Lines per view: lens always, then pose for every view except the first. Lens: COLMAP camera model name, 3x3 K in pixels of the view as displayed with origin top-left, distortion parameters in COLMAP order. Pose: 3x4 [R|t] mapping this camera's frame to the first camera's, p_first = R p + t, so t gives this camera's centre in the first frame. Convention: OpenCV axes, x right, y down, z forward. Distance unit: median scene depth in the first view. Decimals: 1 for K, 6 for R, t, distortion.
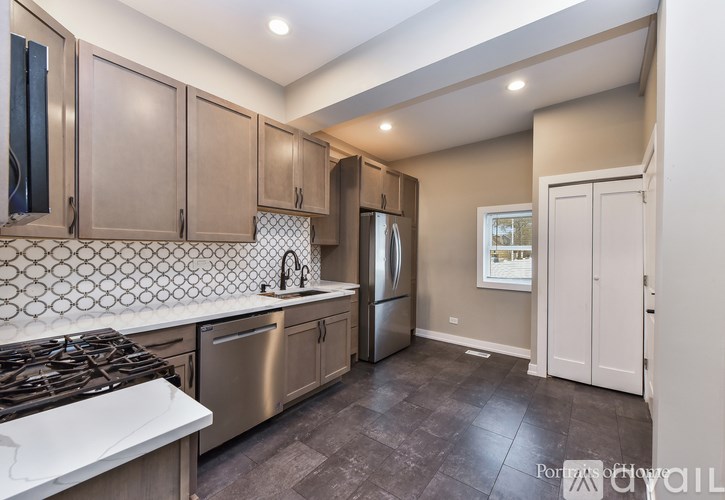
lens RADIAL K [[299.8, 0, 370.2], [0, 299.8, 249.9], [0, 0, 1]] dist [0.012762, -0.000051]
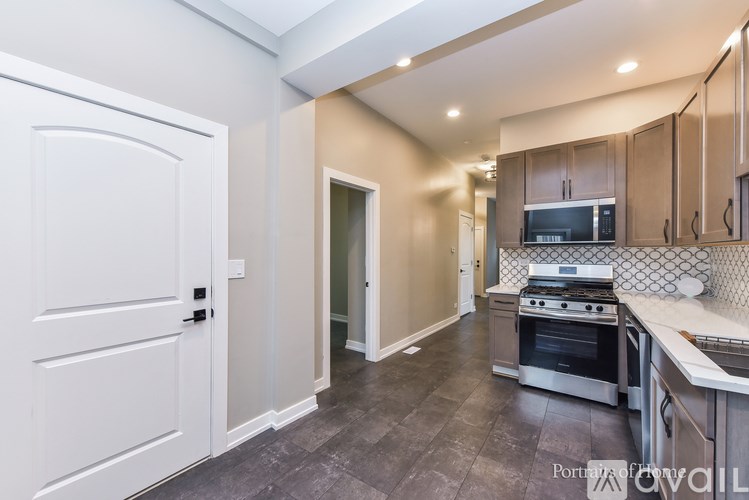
lens RADIAL K [[299.8, 0, 368.7], [0, 299.8, 253.3], [0, 0, 1]] dist [-0.007479, -0.000598]
pose [[-0.999738, -0.009429, -0.020833, 0.372341], [-0.009582, 0.999928, 0.007231, 0.003745], [0.020764, 0.007429, -0.999757, 1.573616]]
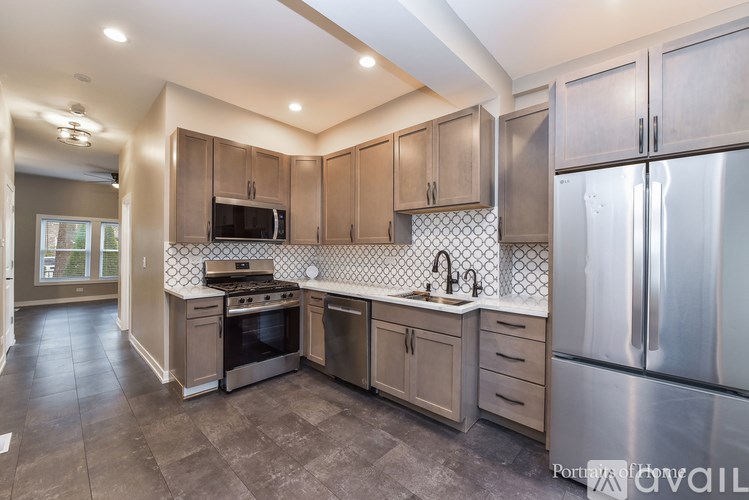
lens RADIAL K [[299.8, 0, 377.8], [0, 299.8, 249.2], [0, 0, 1]] dist [-0.007479, -0.000598]
pose [[-0.102857, -0.011915, -0.994625, 0.774790], [-0.010748, 0.999883, -0.010866, 0.010780], [0.994638, 0.009572, -0.102973, 1.055140]]
